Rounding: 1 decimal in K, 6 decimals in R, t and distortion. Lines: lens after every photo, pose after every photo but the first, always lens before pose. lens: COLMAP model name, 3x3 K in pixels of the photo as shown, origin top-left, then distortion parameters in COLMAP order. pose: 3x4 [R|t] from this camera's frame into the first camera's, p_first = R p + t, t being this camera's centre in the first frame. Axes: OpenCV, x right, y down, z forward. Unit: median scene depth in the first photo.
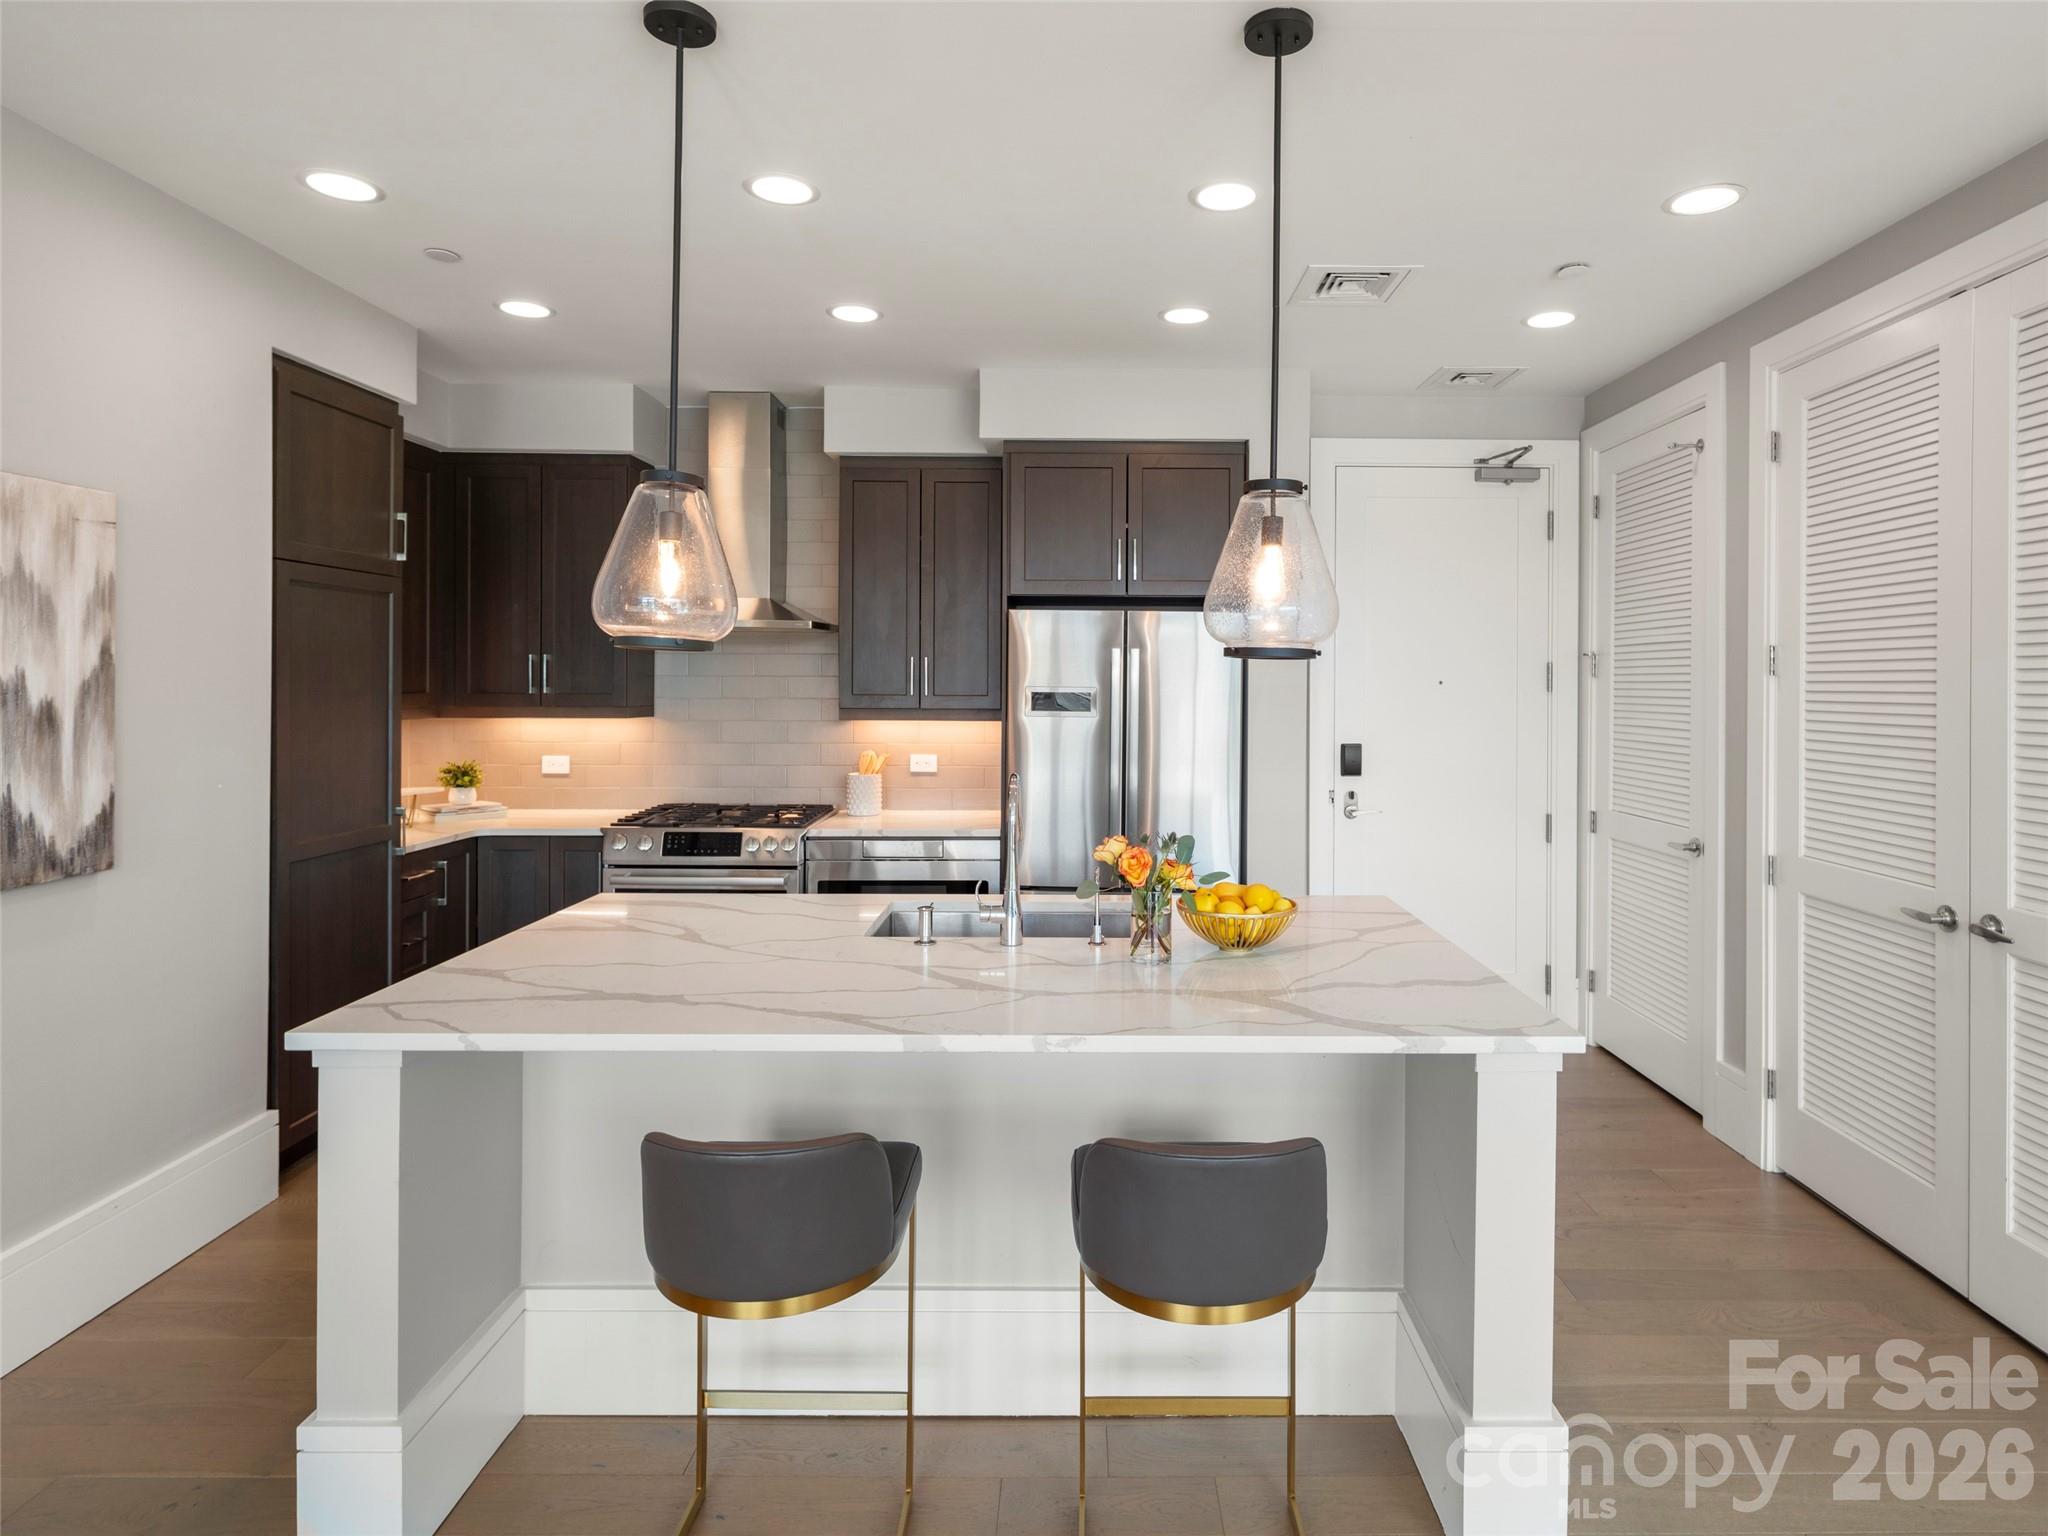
lens RADIAL K [[1120.2, 0, 1085.8], [0, 1120.2, 685.7], [0, 0, 1]] dist [-0.000176, -0.000788]
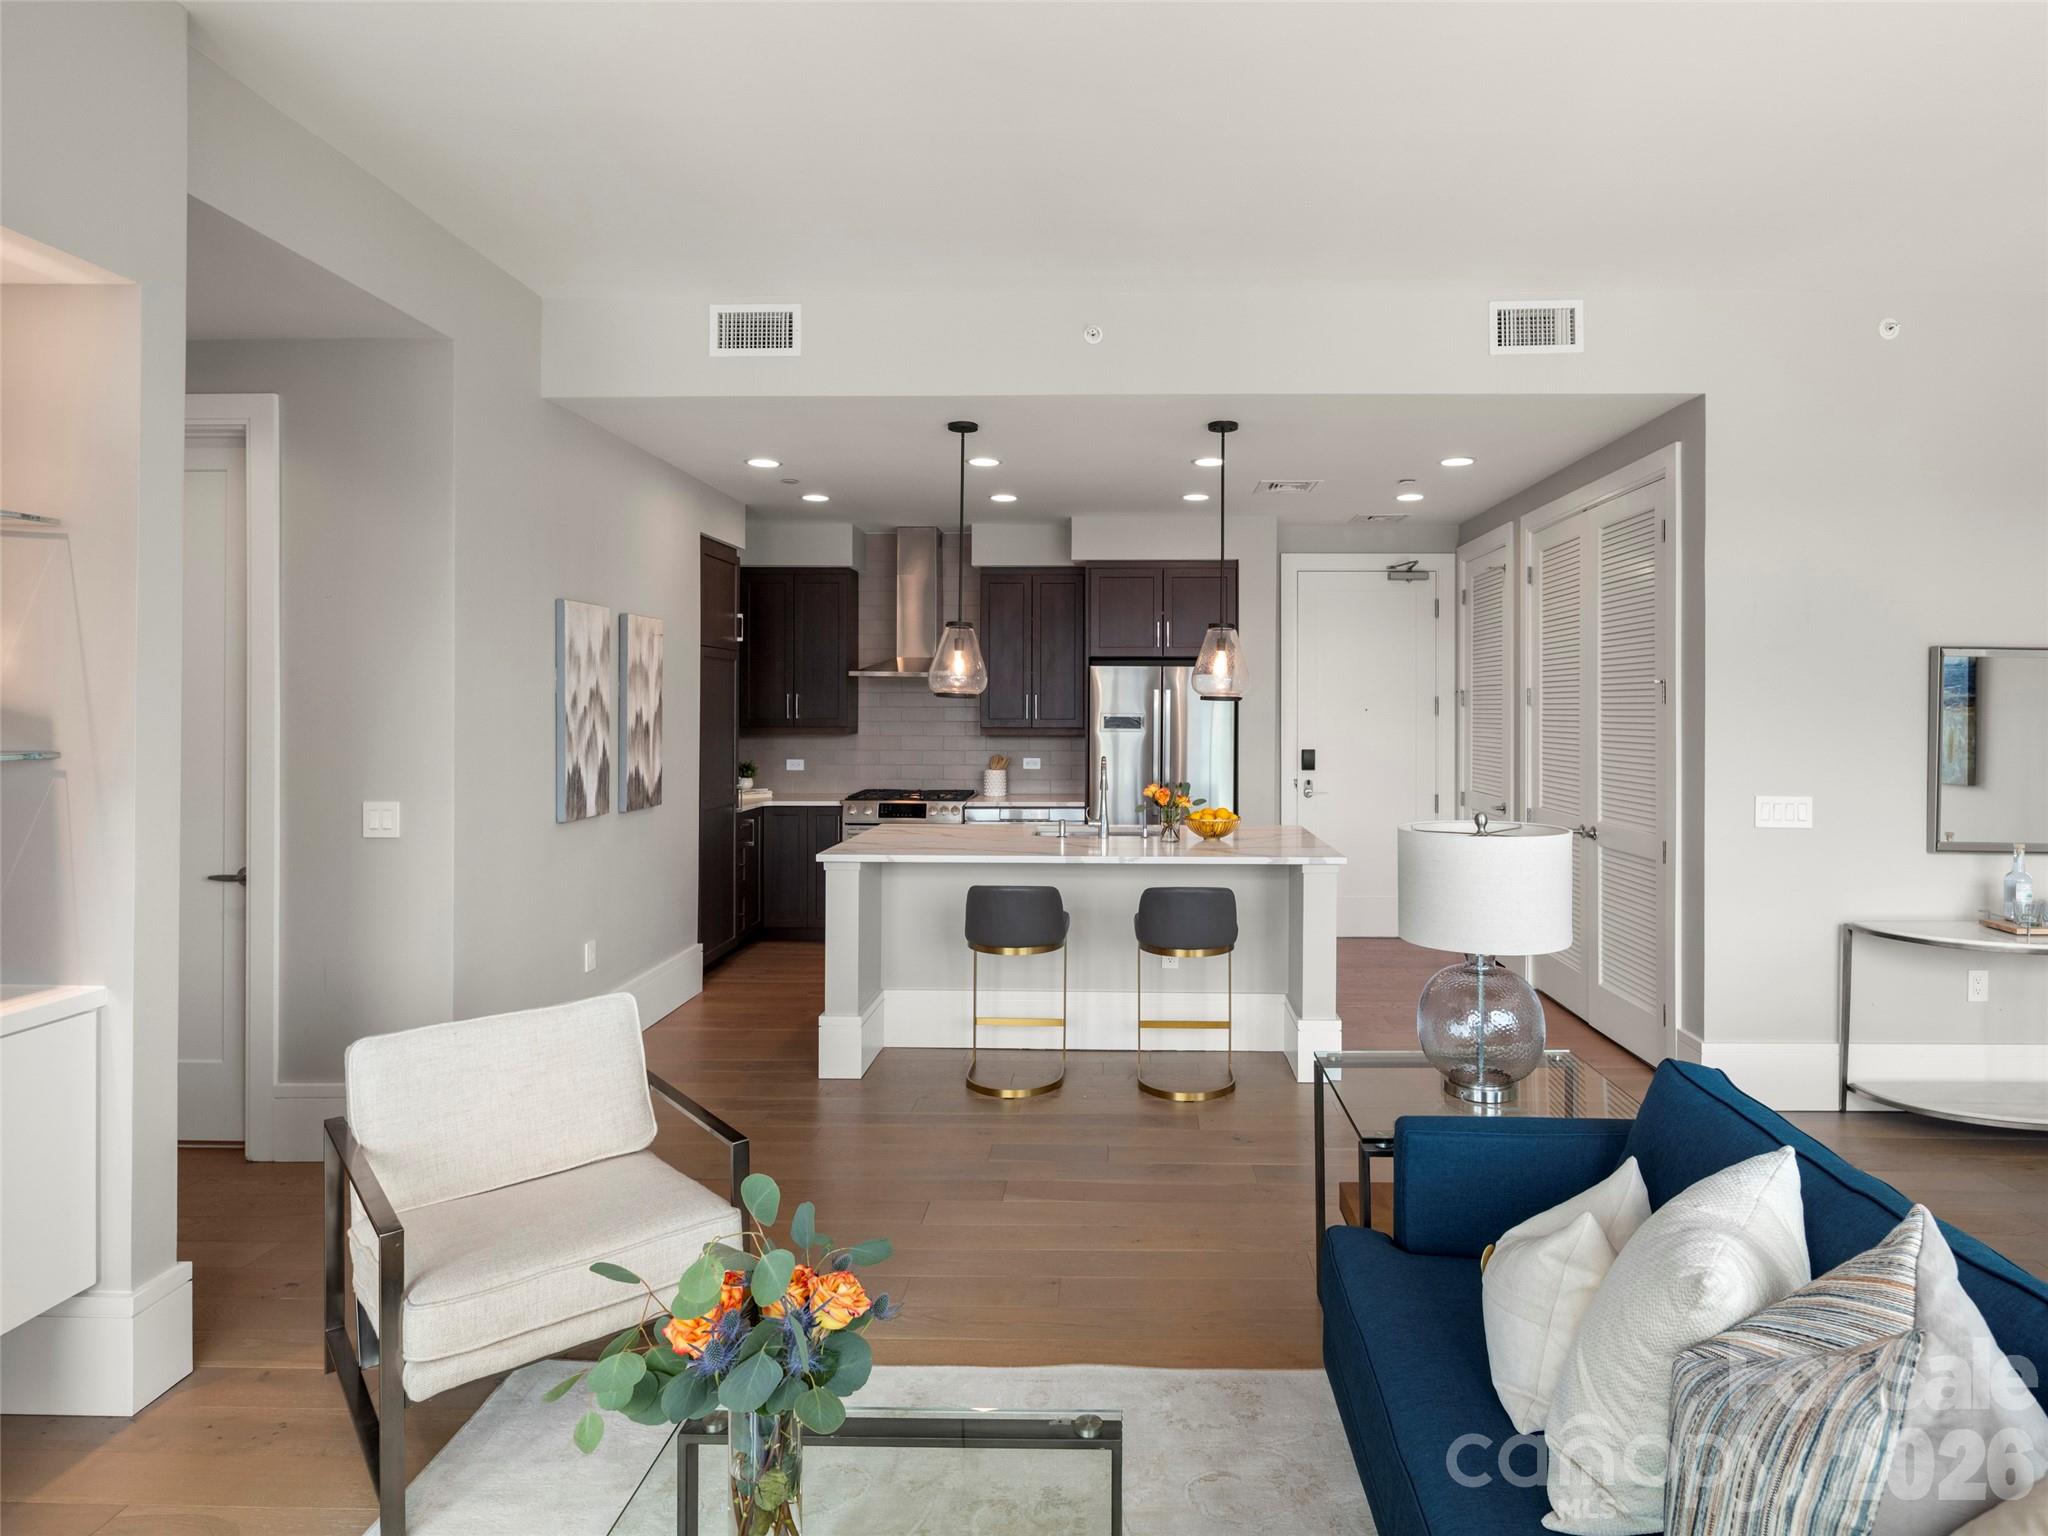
lens RADIAL K [[1120.9, 0, 1100.2], [0, 1120.9, 707.8], [0, 0, 1]] dist [0.002113, 0.000305]
pose [[0.999547, -0.003535, -0.029882, -0.005748], [0.003419, 0.999986, -0.003928, -0.000824], [0.029895, 0.003824, 0.999546, -0.626622]]
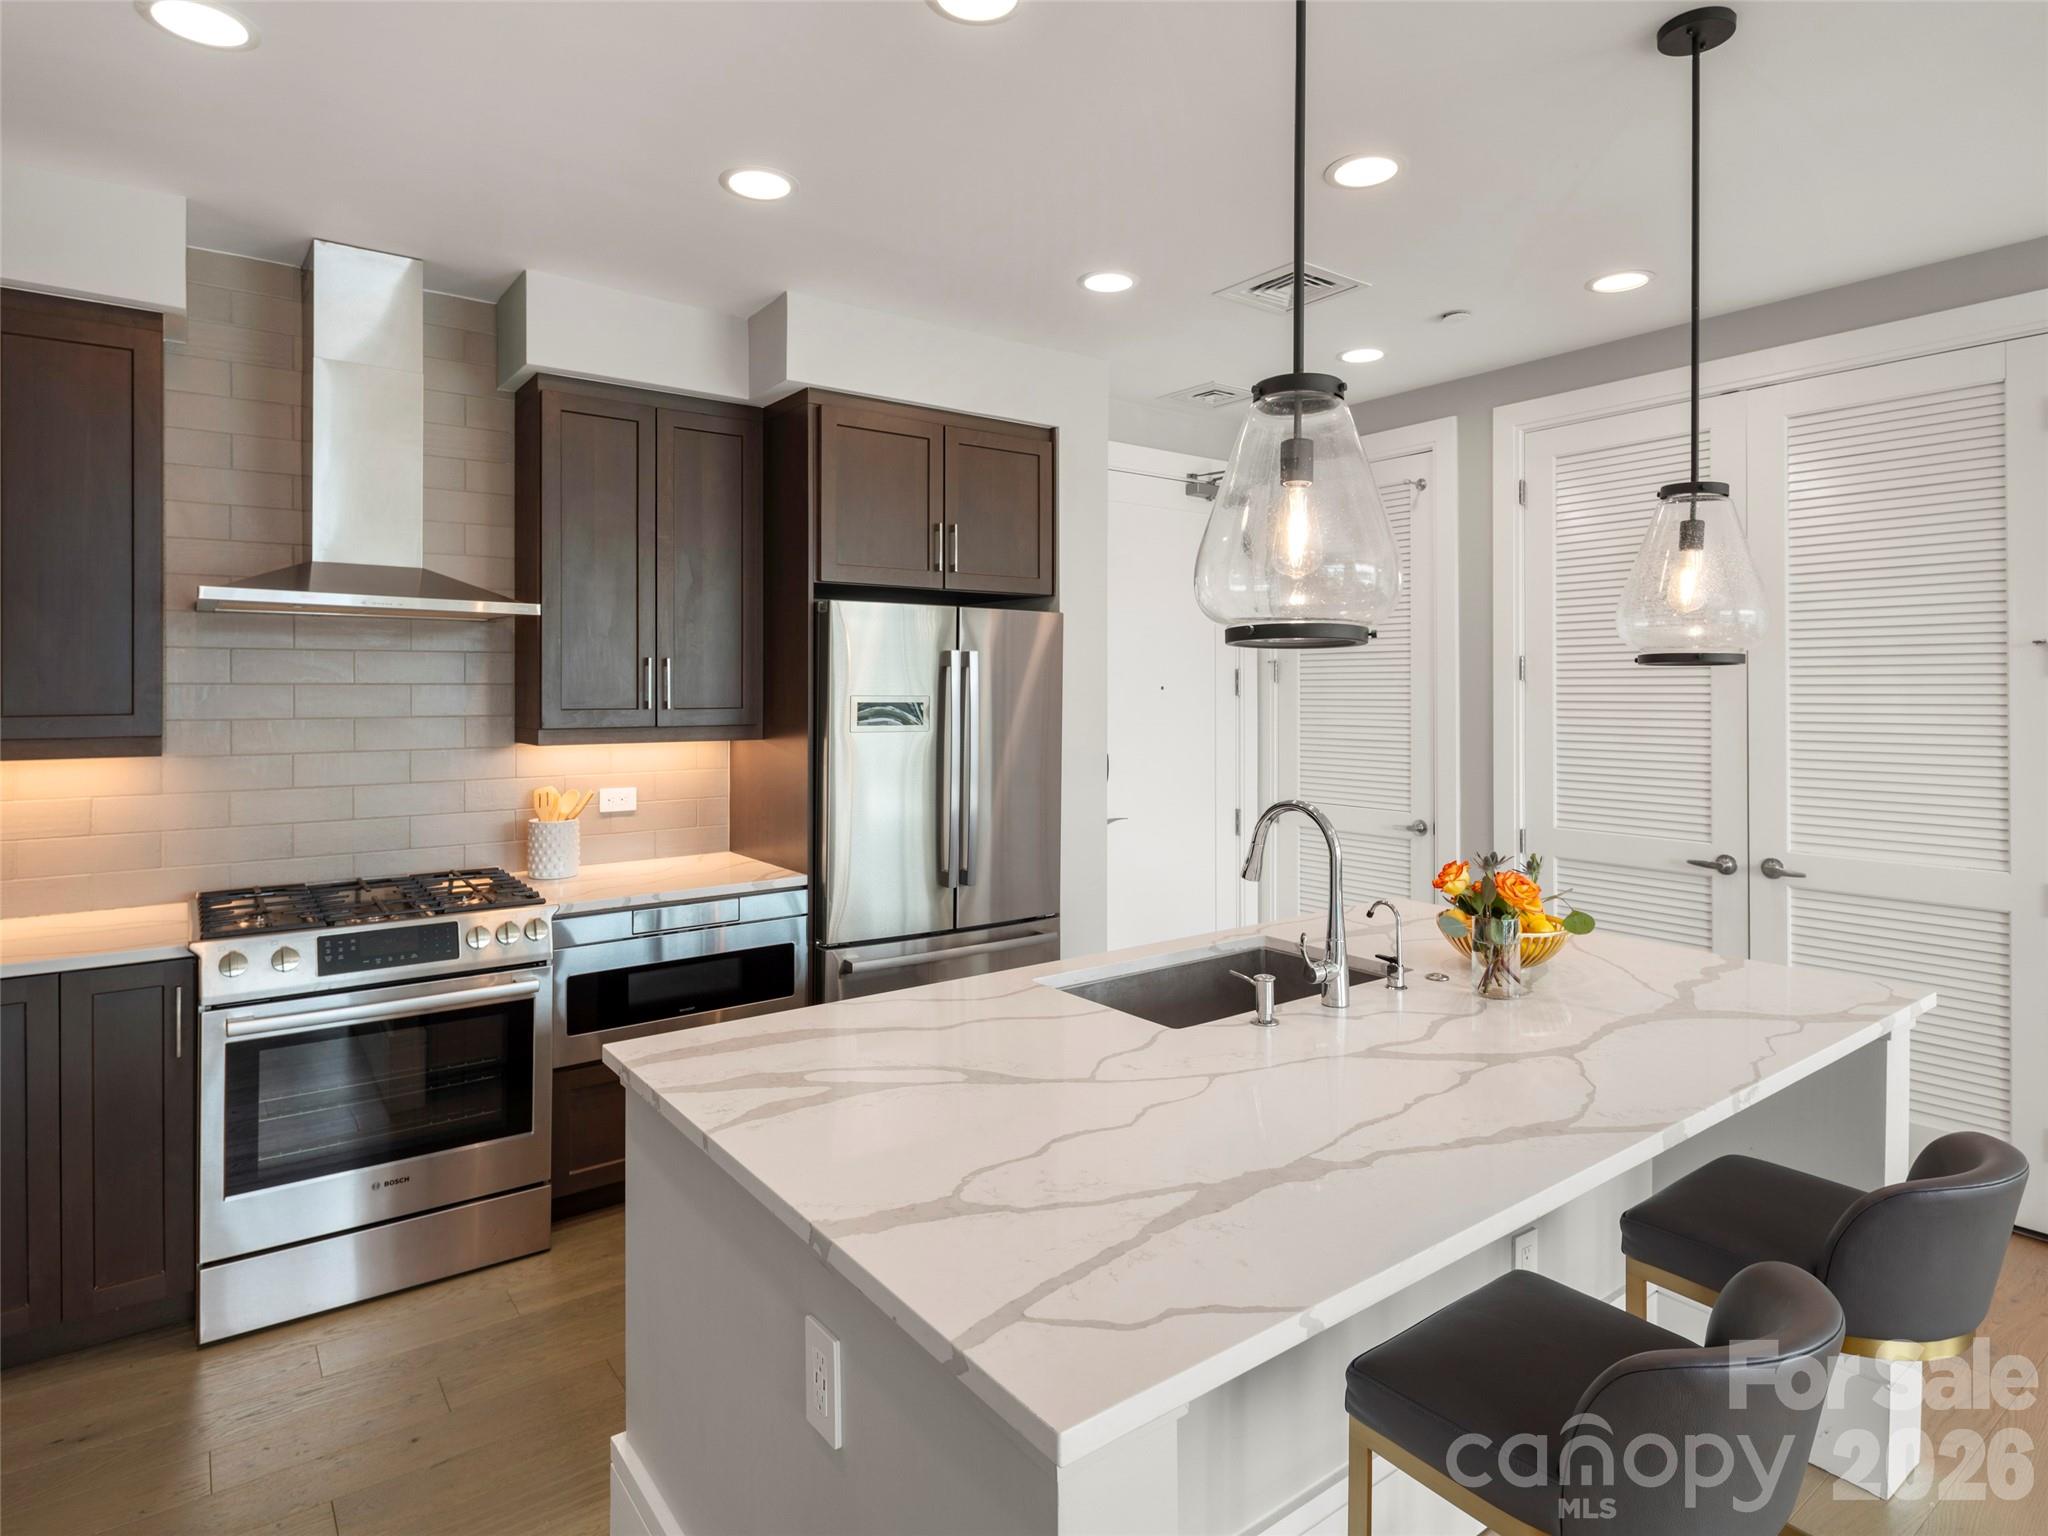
lens RADIAL K [[1128.9, 0, 1040.1], [0, 1128.9, 688.5], [0, 0, 1]] dist [0.003515, 0.000095]
pose [[0.802700, -0.005552, 0.596358, -0.432523], [0.007022, 0.999975, -0.000142, -0.003463], [-0.596342, 0.004302, 0.802719, 0.264515]]
